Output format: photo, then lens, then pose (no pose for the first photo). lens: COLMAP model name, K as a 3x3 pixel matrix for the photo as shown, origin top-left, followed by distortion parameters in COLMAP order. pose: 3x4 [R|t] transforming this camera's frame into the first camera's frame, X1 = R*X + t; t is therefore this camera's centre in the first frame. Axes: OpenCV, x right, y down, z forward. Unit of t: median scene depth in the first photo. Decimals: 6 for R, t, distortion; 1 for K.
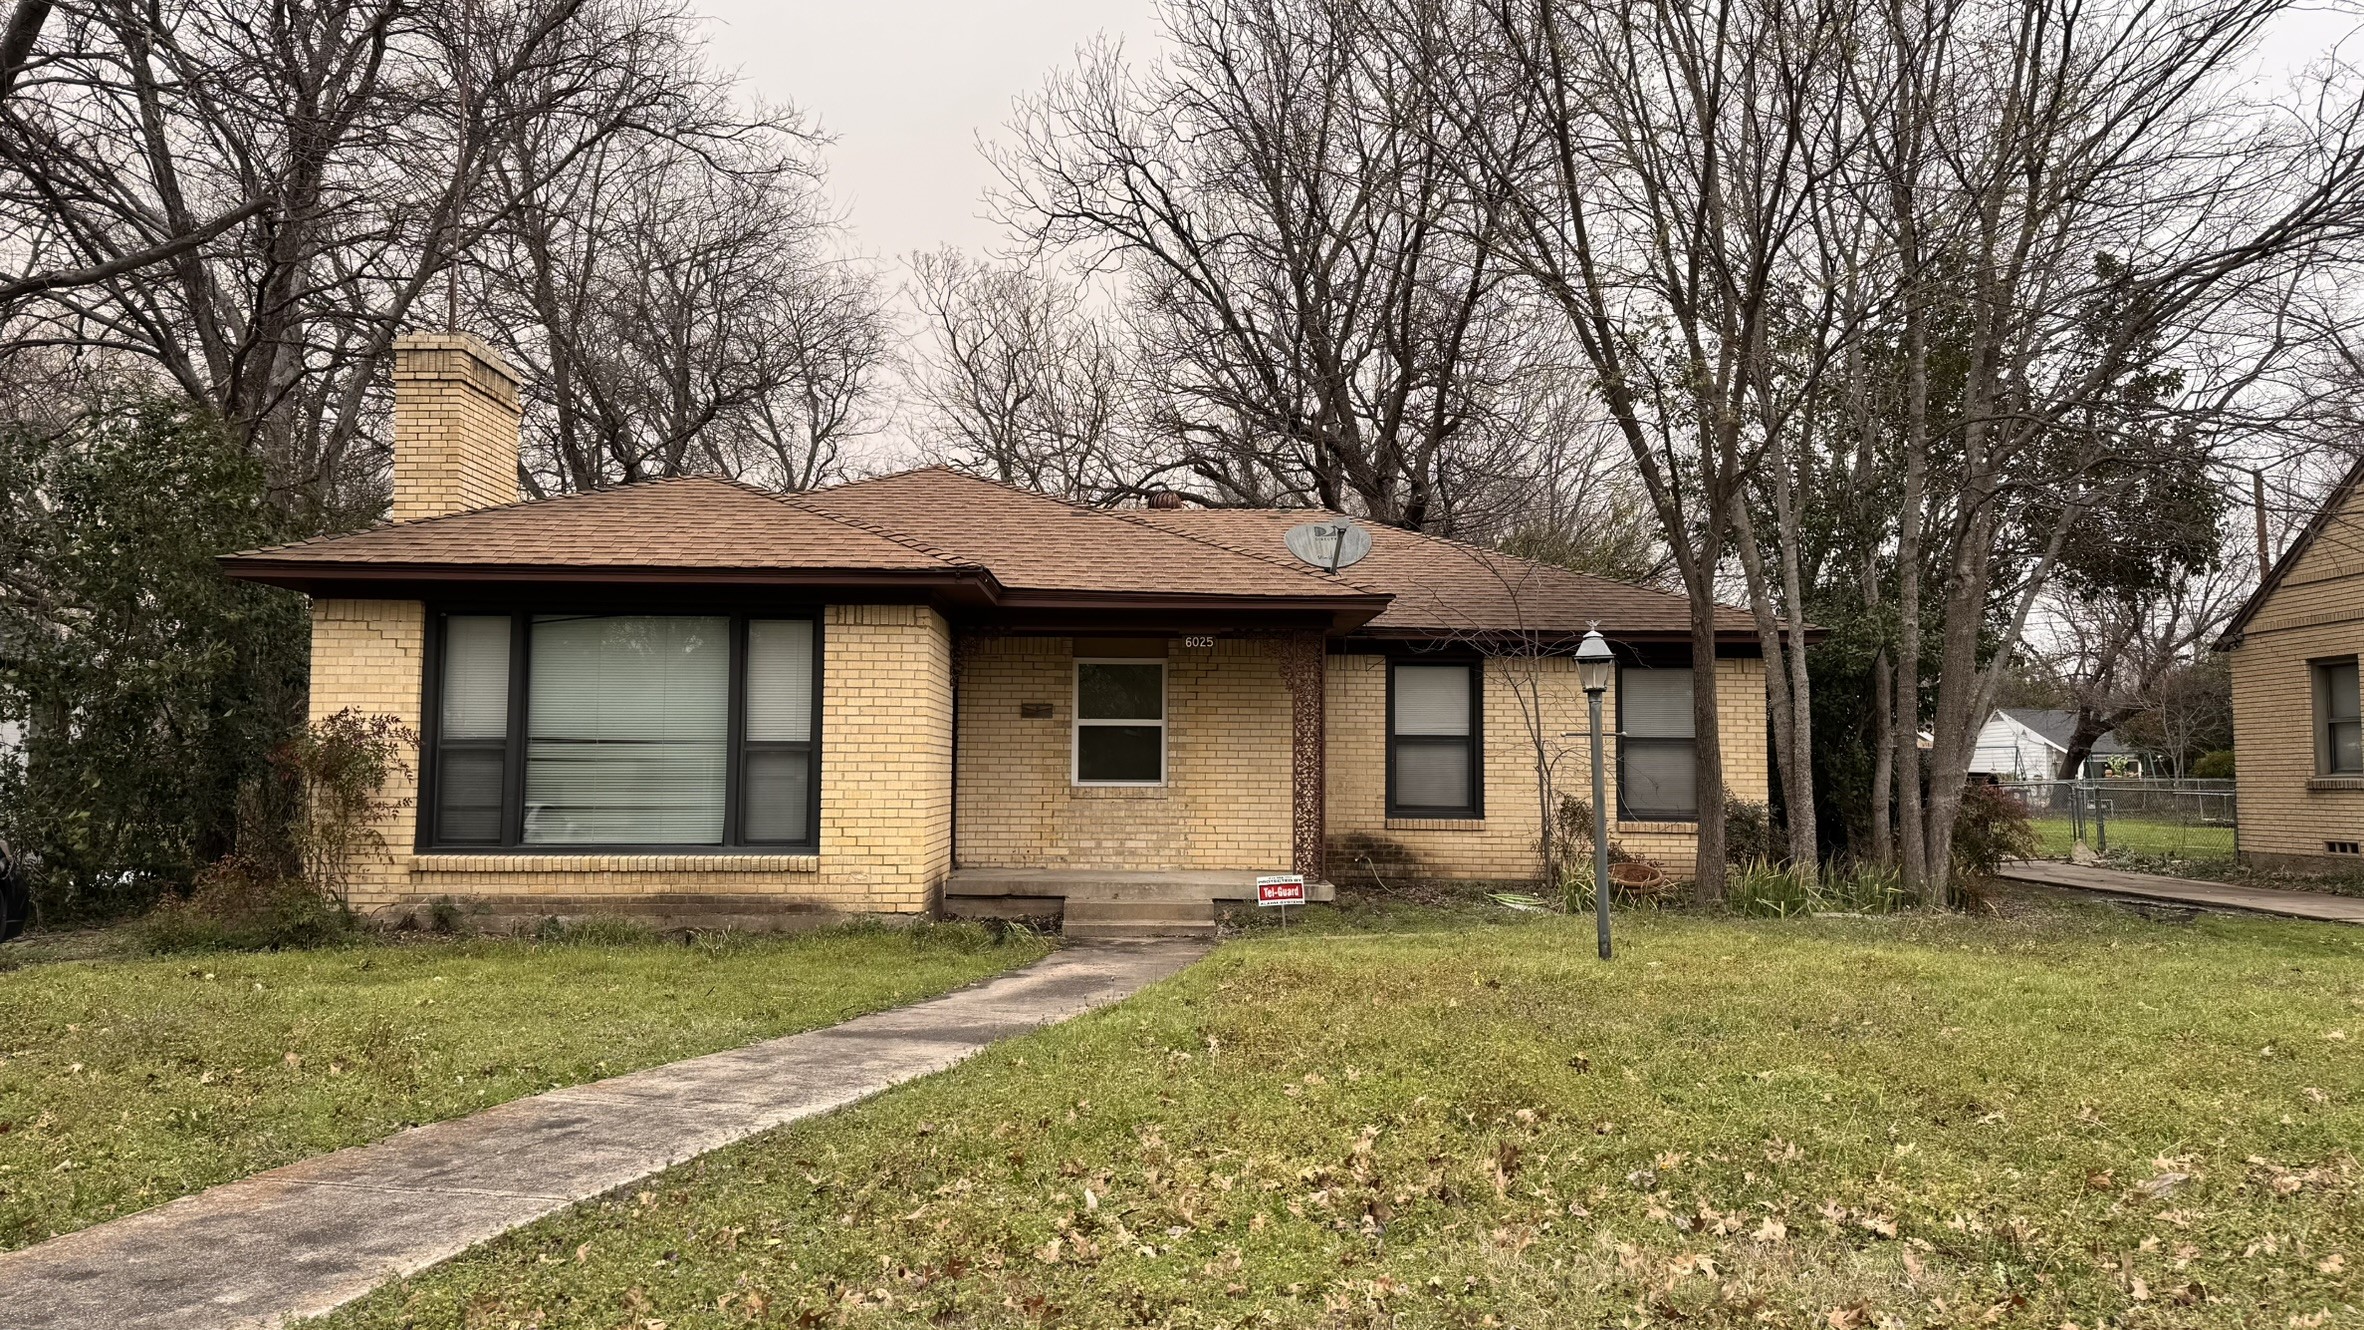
lens RADIAL K [[1635.8, 0, 1183.0], [0, 1635.8, 657.1], [0, 0, 1]] dist [0.137896, -0.231034]
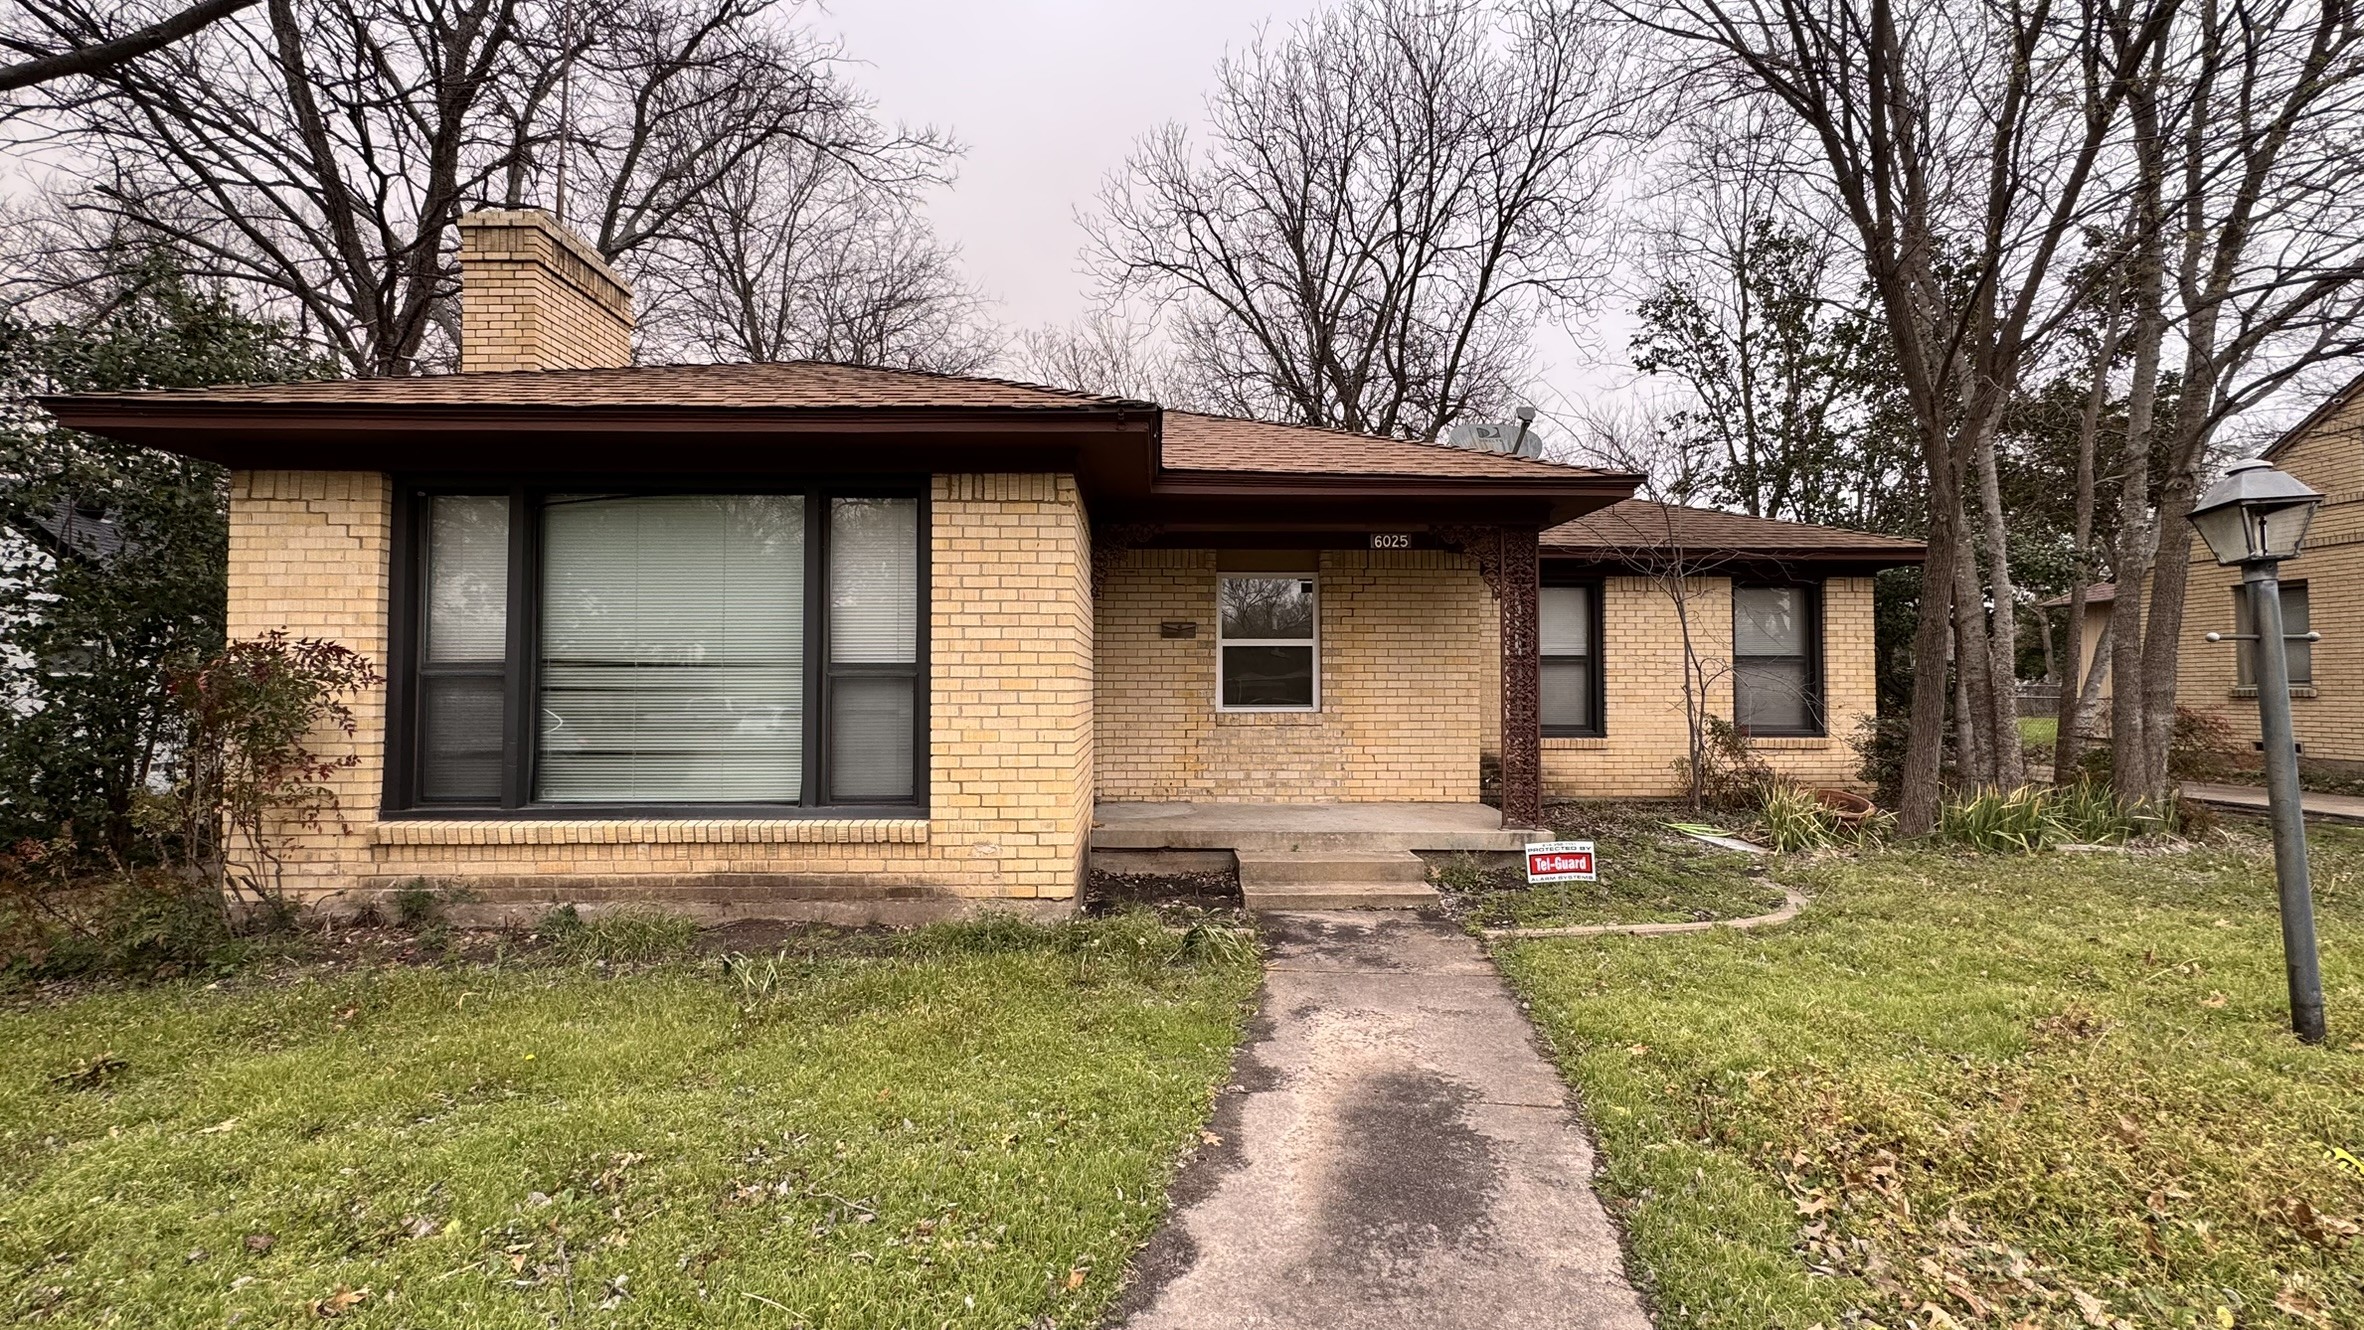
lens RADIAL K [[943.4, 0, 1174.7], [0, 943.4, 661.7], [0, 0, 1]] dist [-0.002336, -0.000034]
pose [[0.999964, -0.007854, -0.003085, -0.110648], [0.007985, 0.998963, 0.044834, 0.032904], [0.002730, -0.044857, 0.998990, 0.585360]]
